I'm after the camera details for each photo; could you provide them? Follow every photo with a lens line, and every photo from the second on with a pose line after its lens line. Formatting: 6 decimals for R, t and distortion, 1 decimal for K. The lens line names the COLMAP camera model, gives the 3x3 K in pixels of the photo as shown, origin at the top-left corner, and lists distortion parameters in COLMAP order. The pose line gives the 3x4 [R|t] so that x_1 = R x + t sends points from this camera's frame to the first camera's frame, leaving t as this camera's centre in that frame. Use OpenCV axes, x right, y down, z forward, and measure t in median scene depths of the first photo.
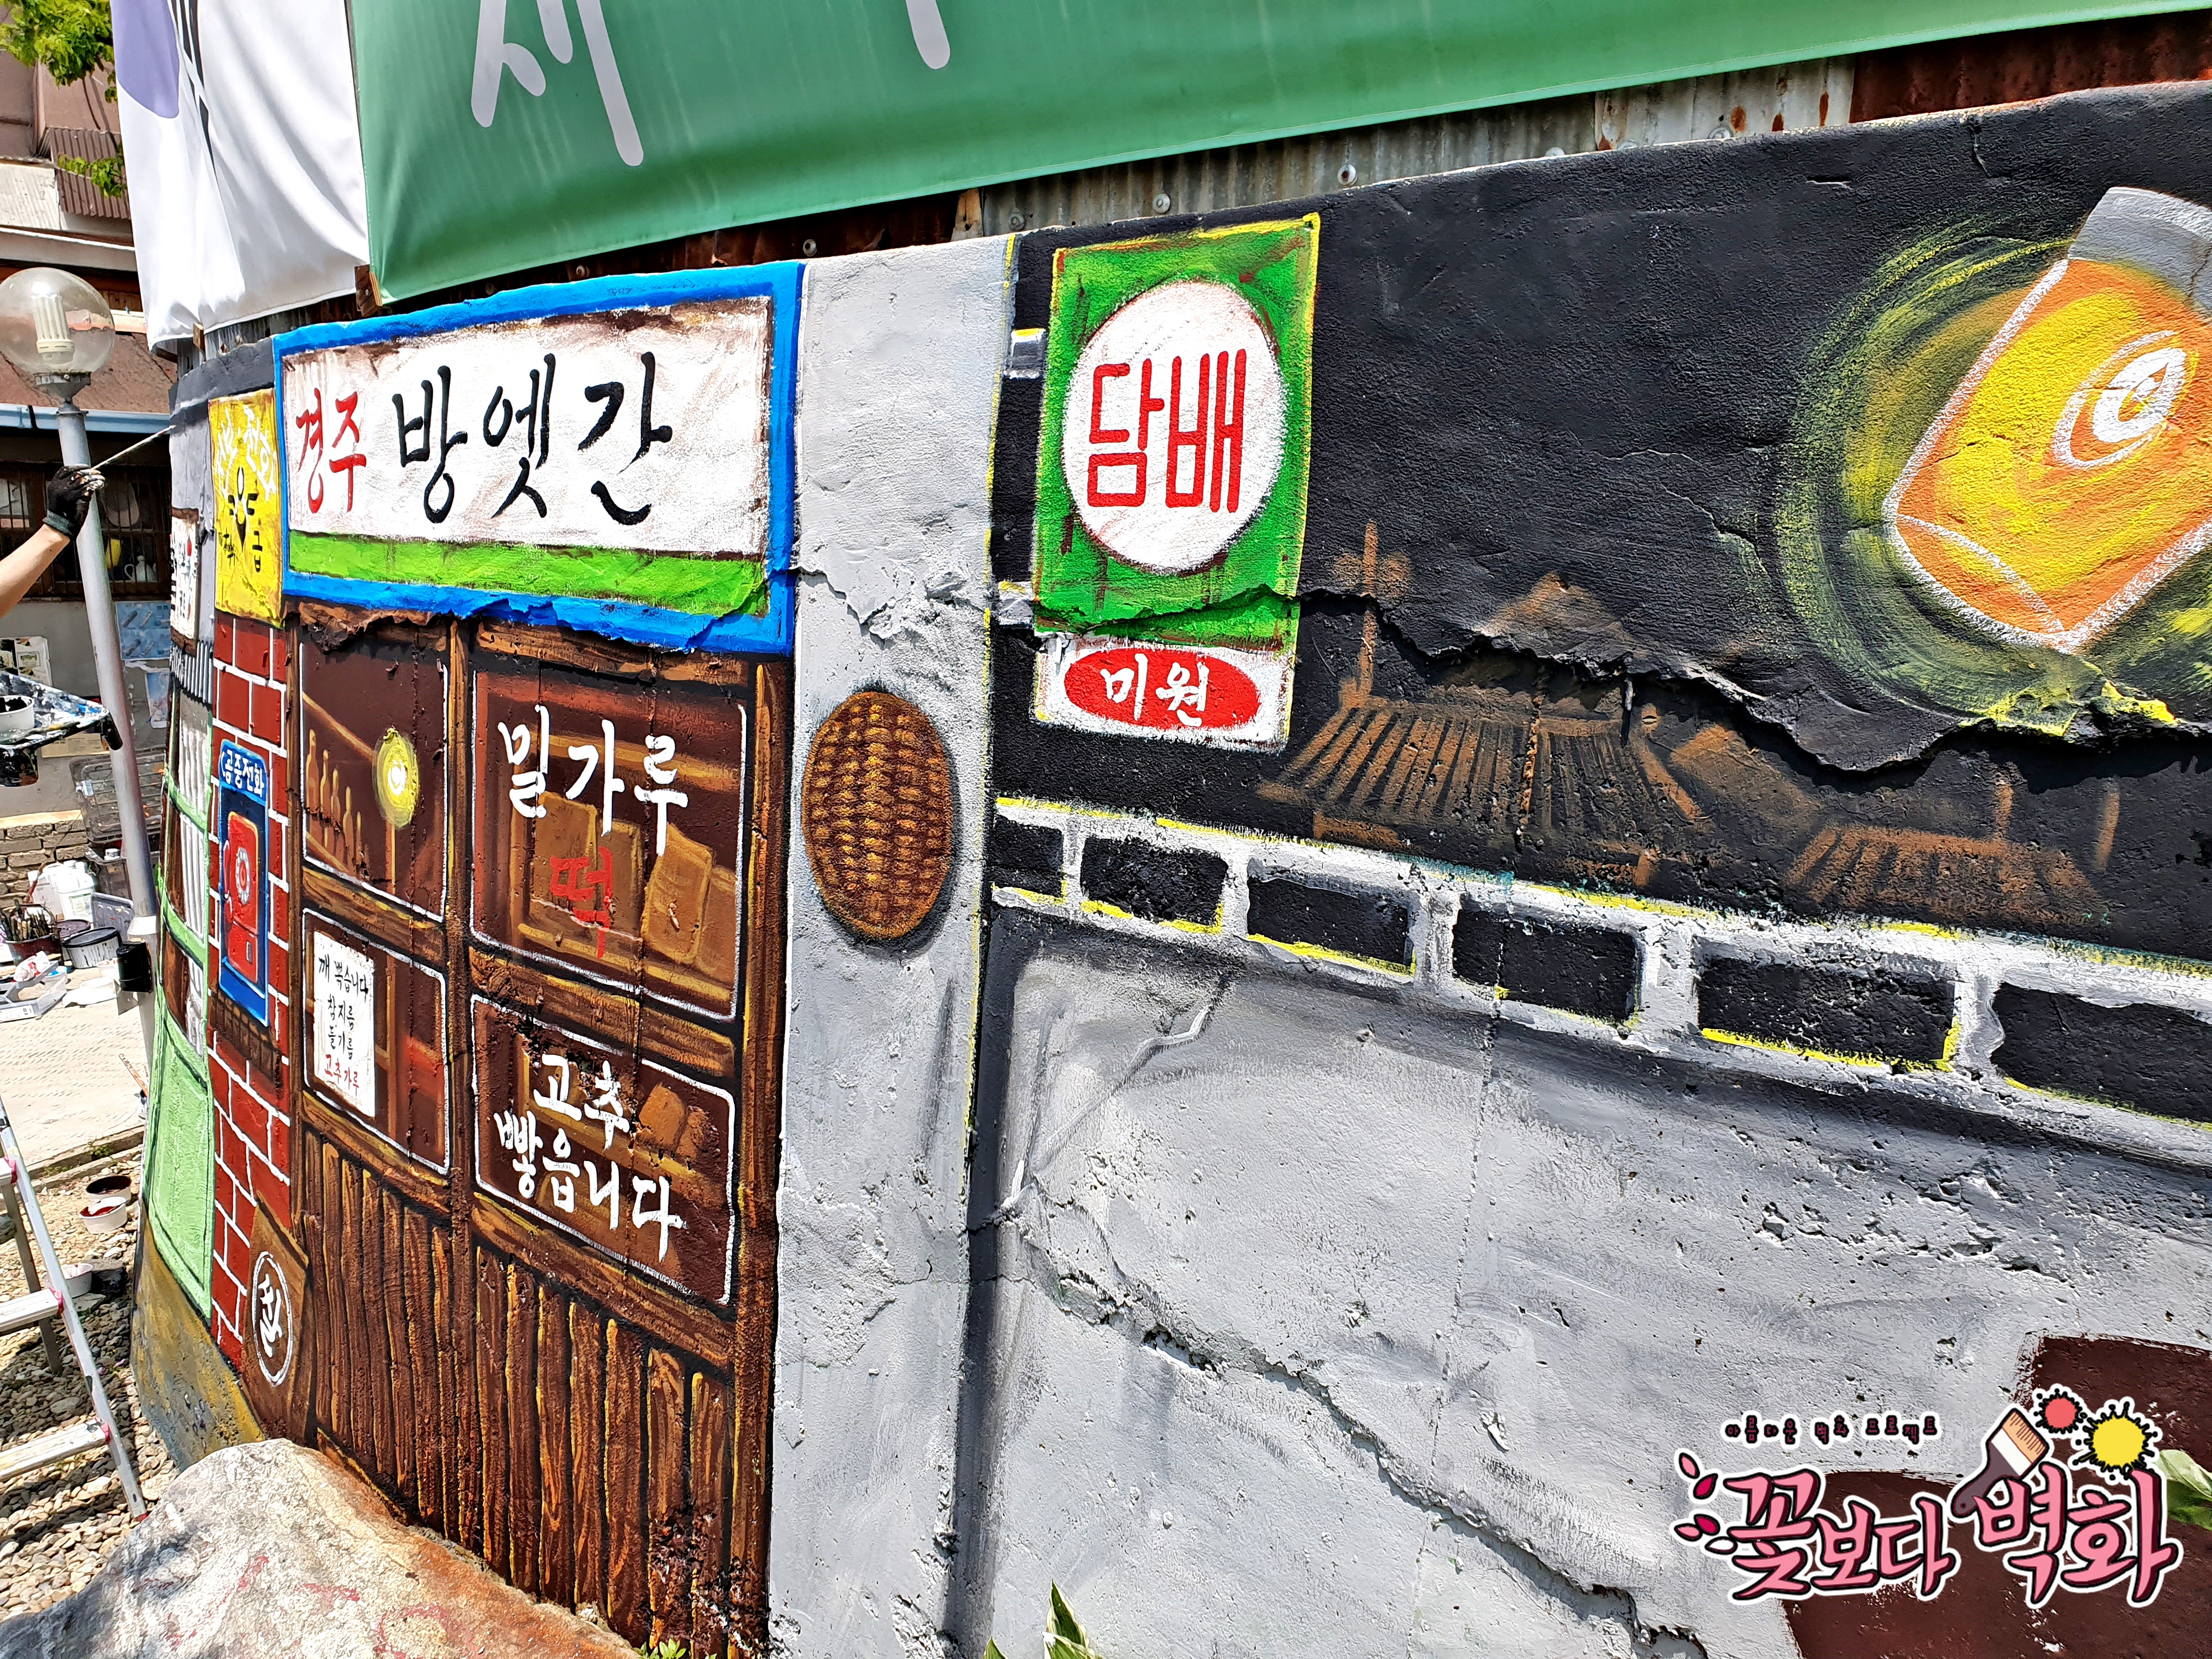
lens RADIAL K [[1711.4, 0, 1088.1], [0, 1711.4, 832.1], [0, 0, 1]] dist [0.020426, -0.003421]
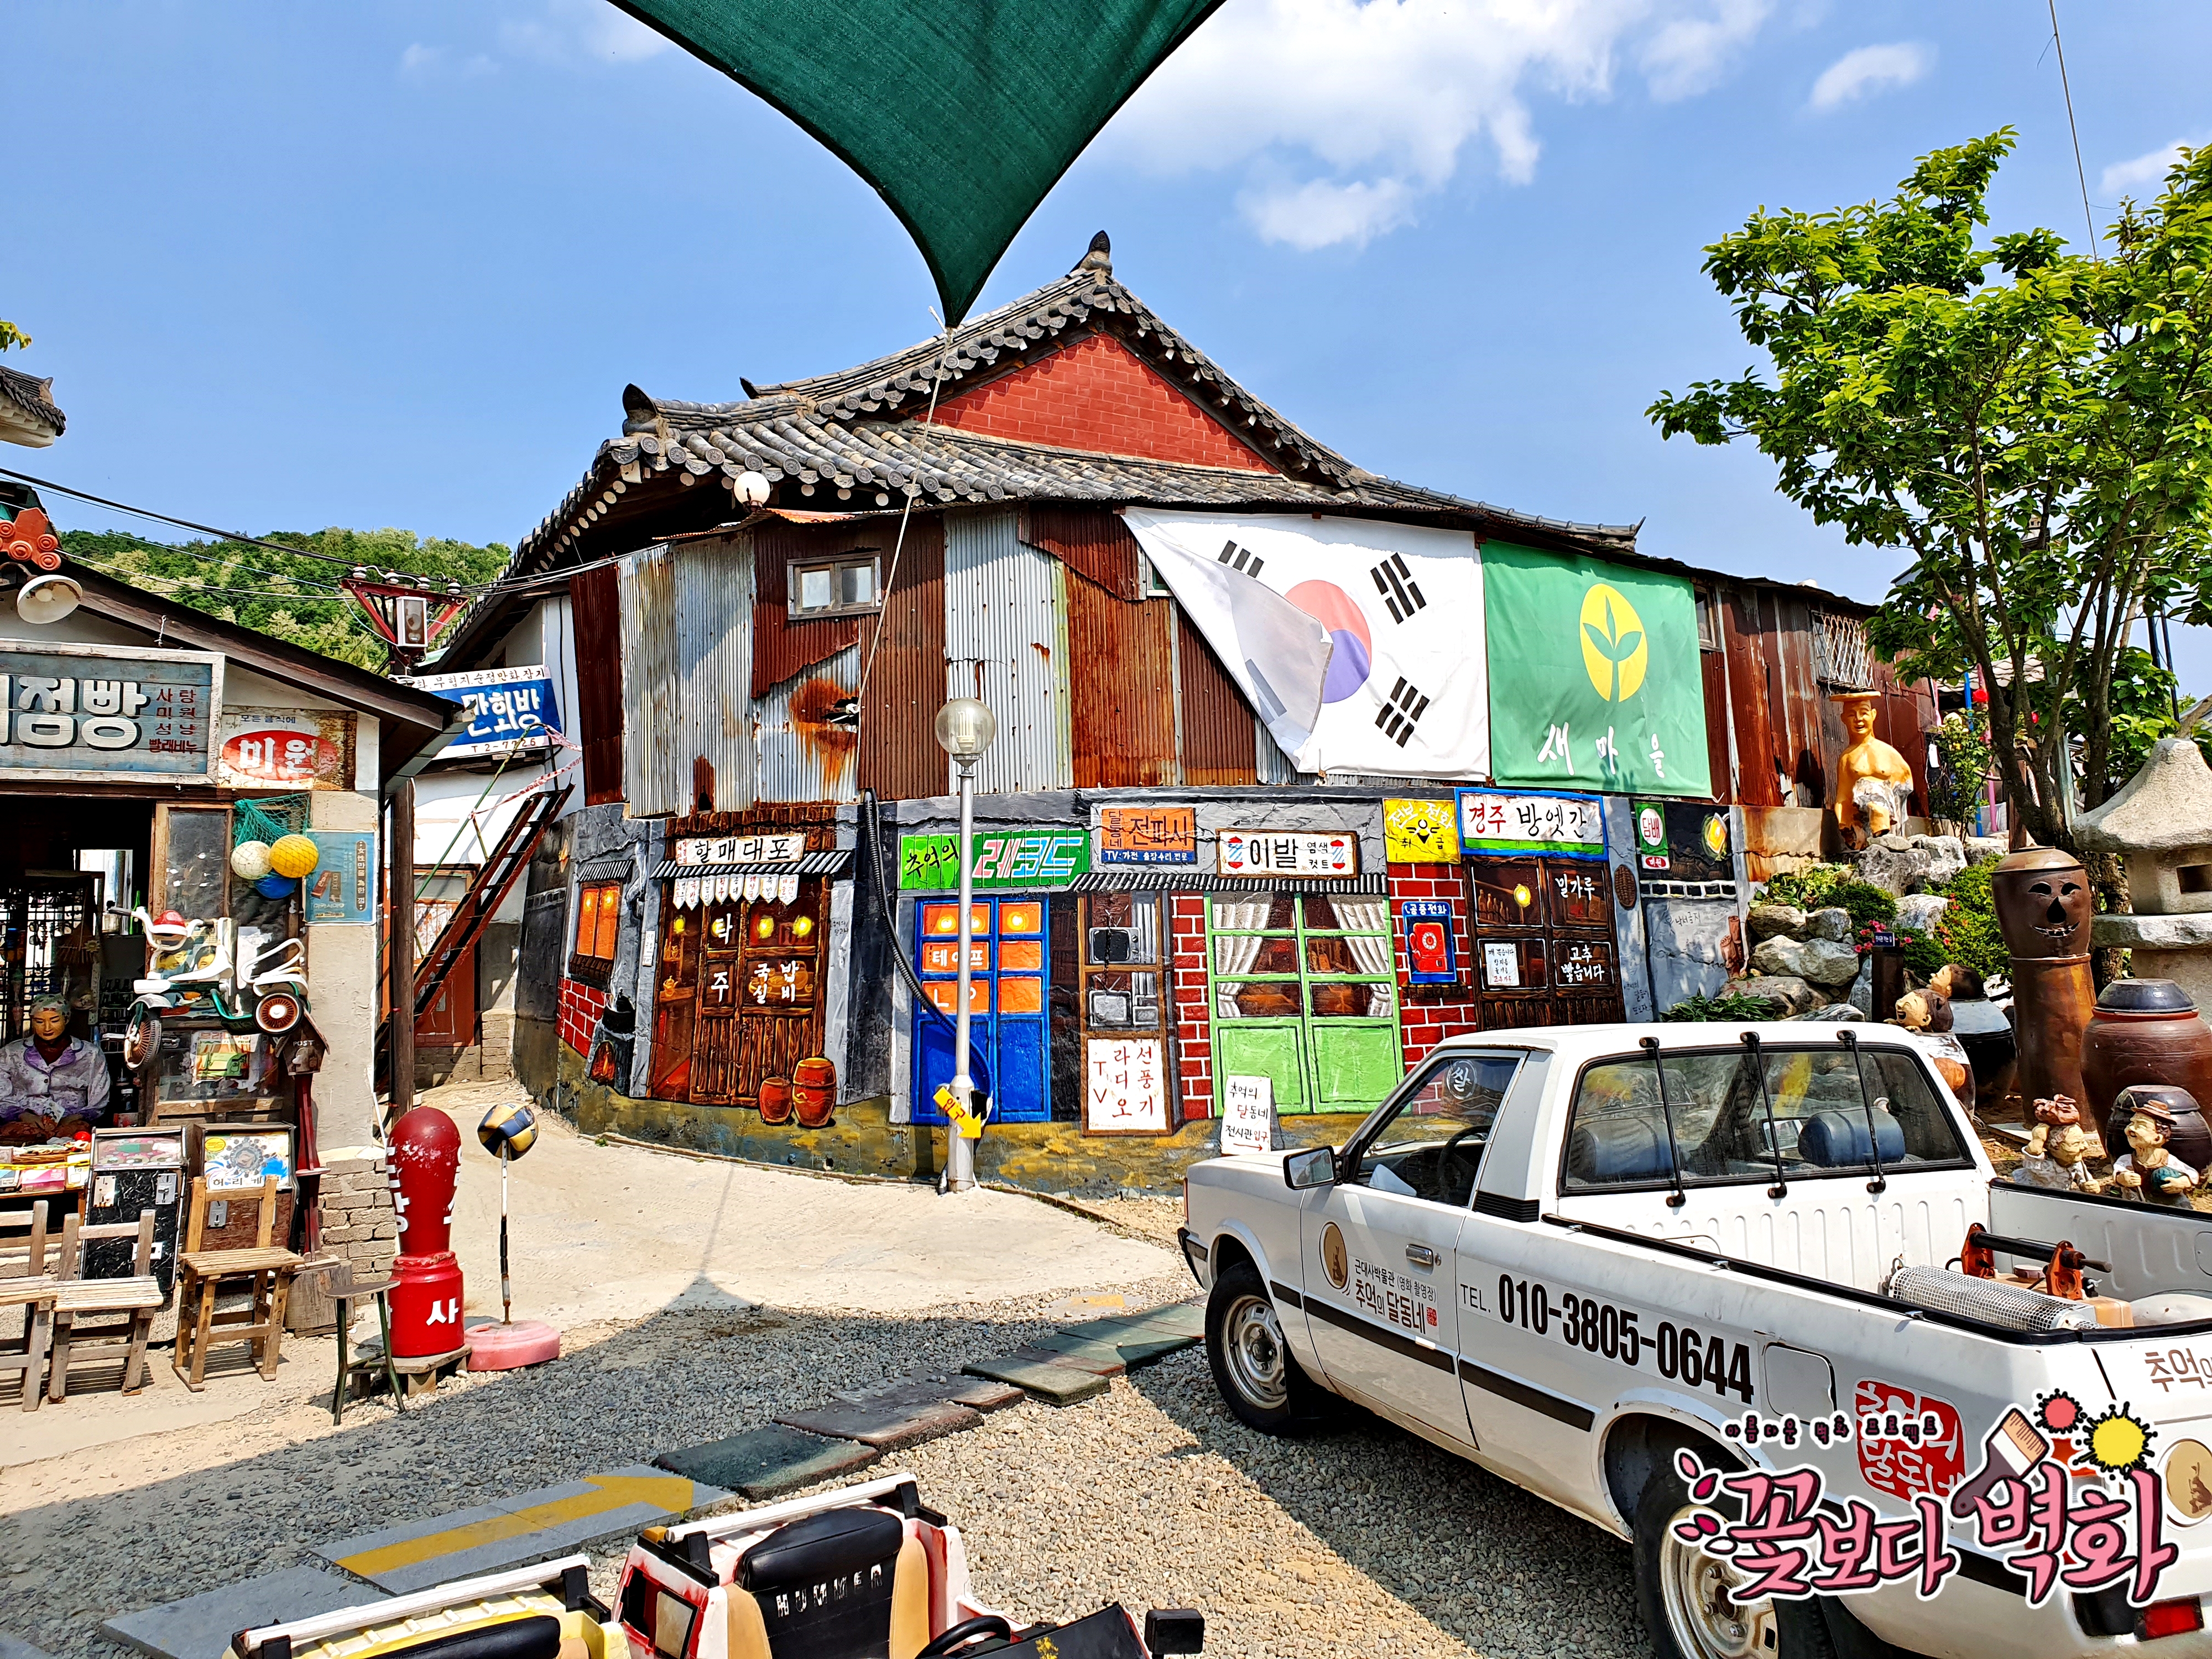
lens RADIAL K [[1744.3, 0, 1116.2], [0, 1744.3, 778.6], [0, 0, 1]] dist [0.110049, -0.172554]
pose [[0.187637, 0.085162, 0.978540, -5.784828], [0.198936, 0.972293, -0.122765, 0.023488], [-0.961882, 0.217702, 0.165497, 1.421549]]
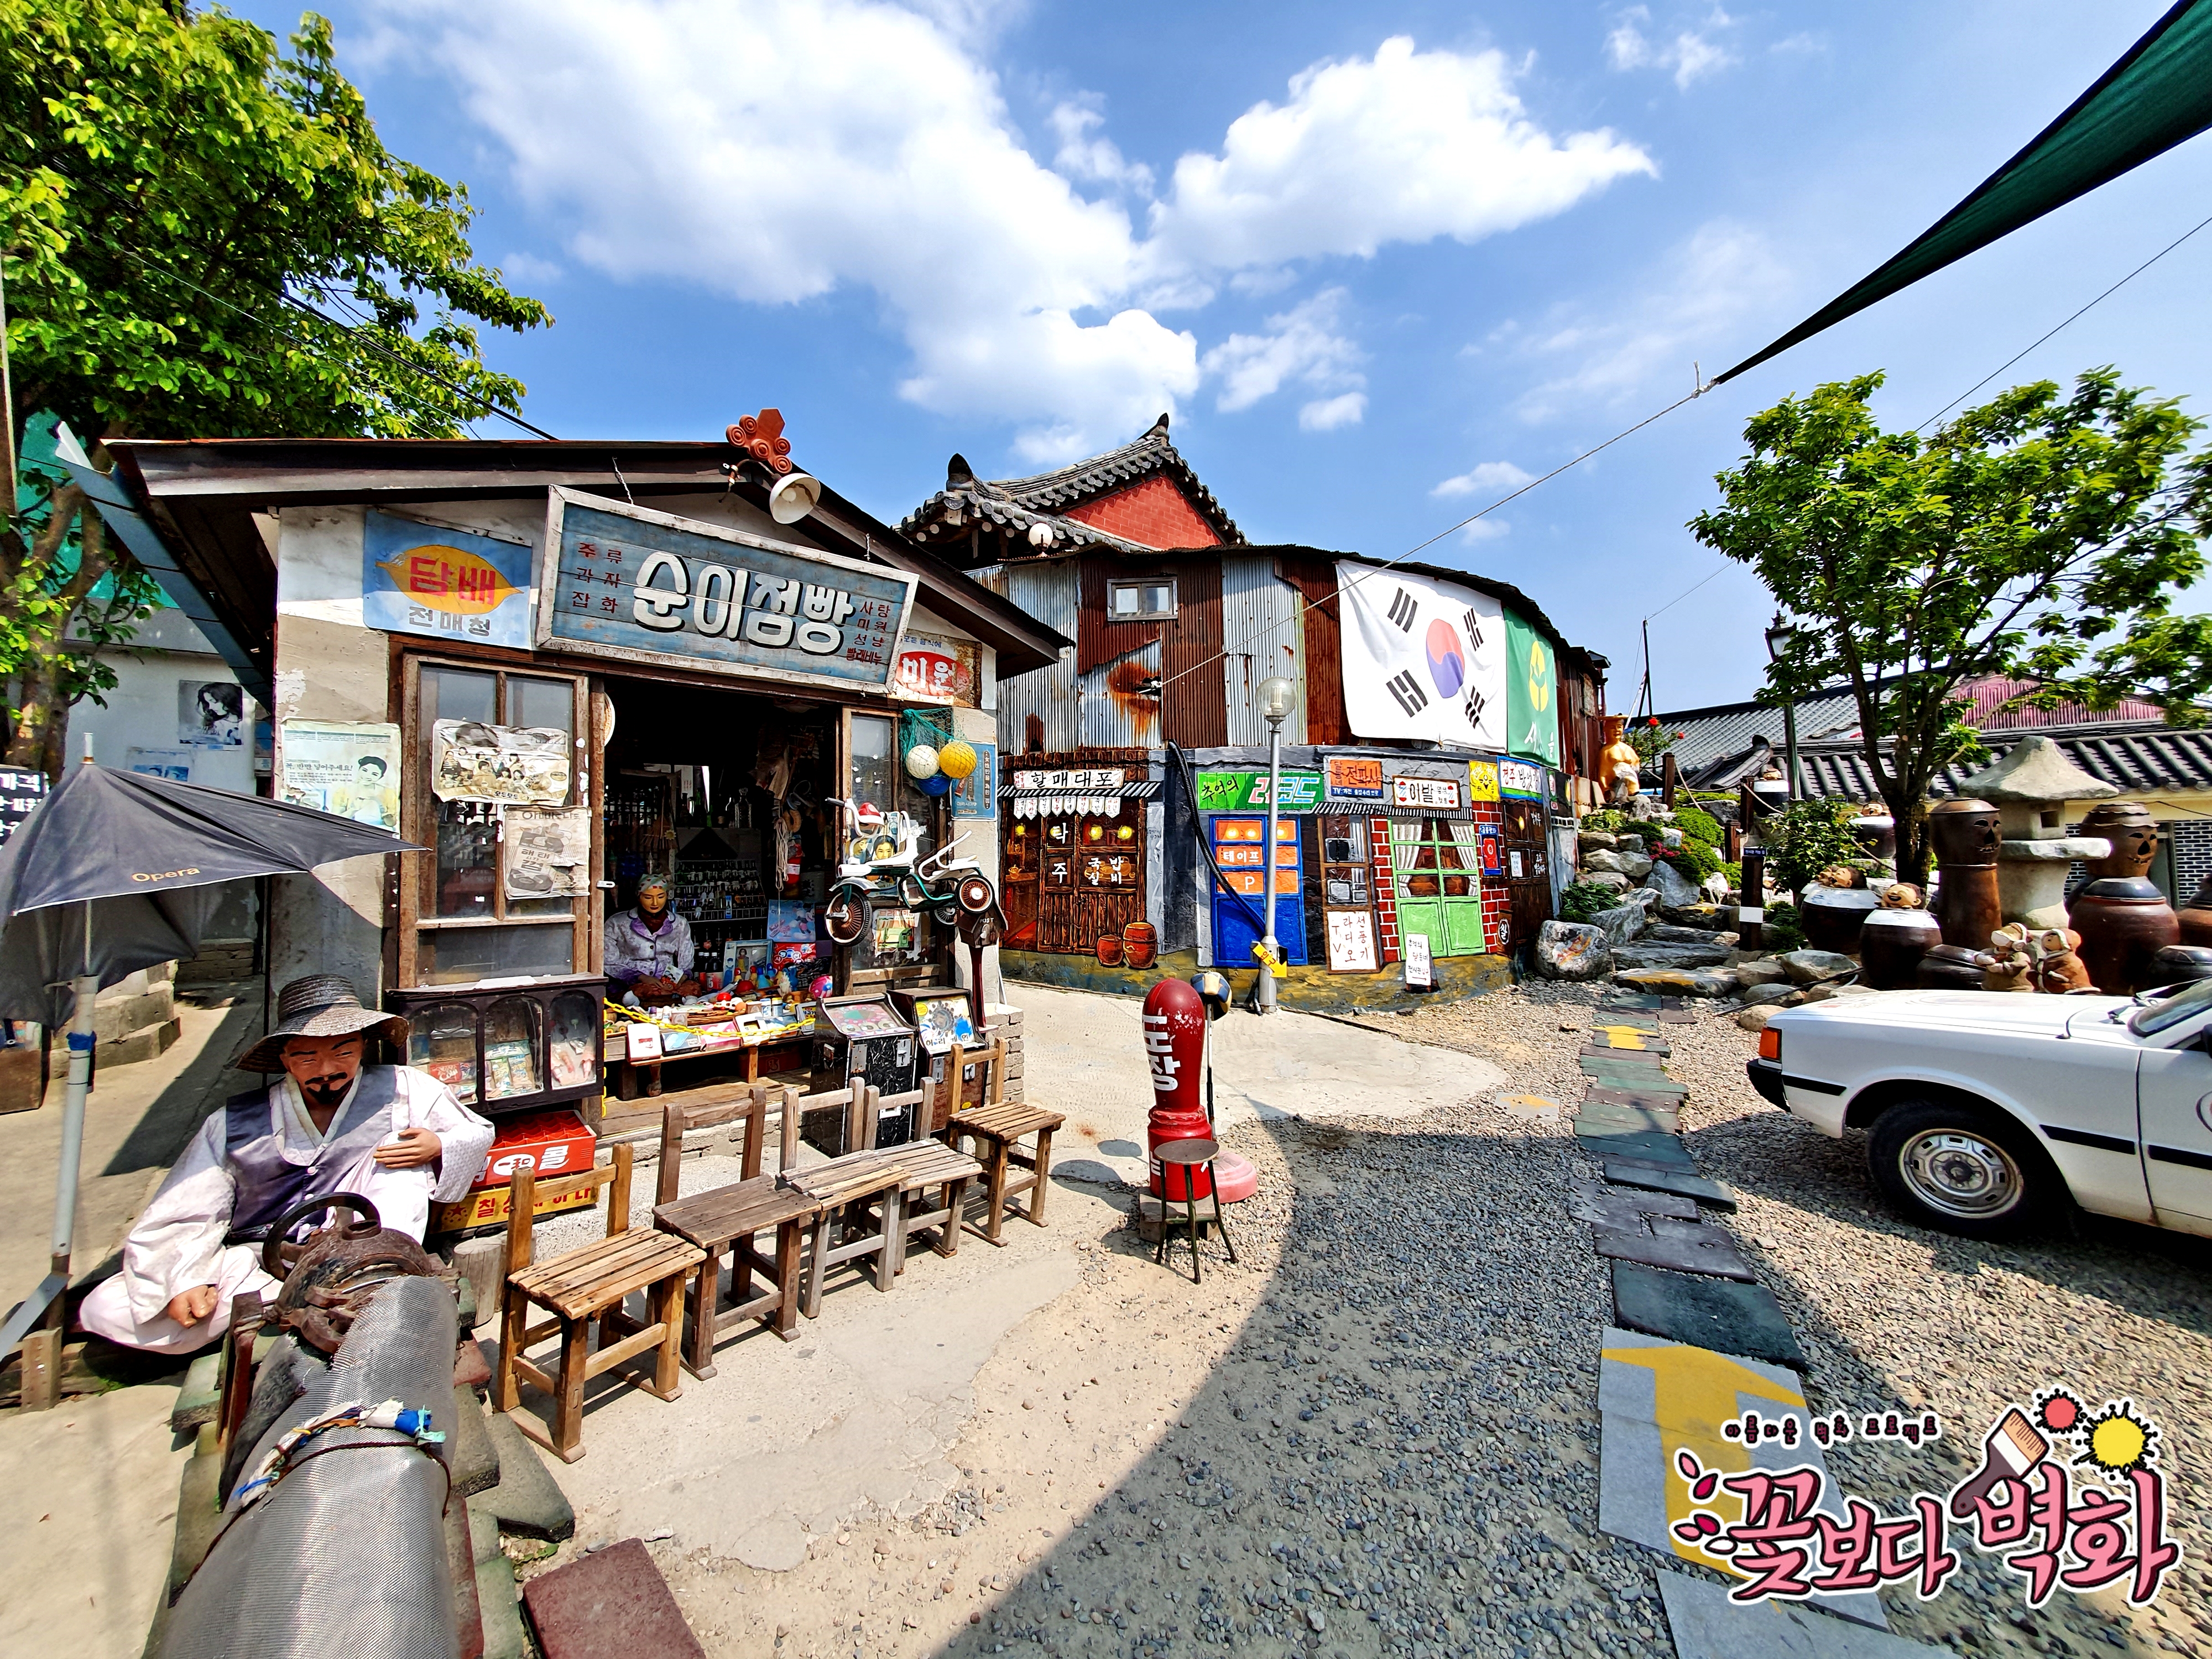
lens RADIAL K [[877.0, 0, 1125.6], [0, 877.0, 831.6], [0, 0, 1]] dist [0.011110, -0.000009]
pose [[-0.033062, 0.013474, 0.999362, -4.708740], [0.184307, 0.982843, -0.007154, -0.323744], [-0.982312, 0.183953, -0.034978, 3.258302]]
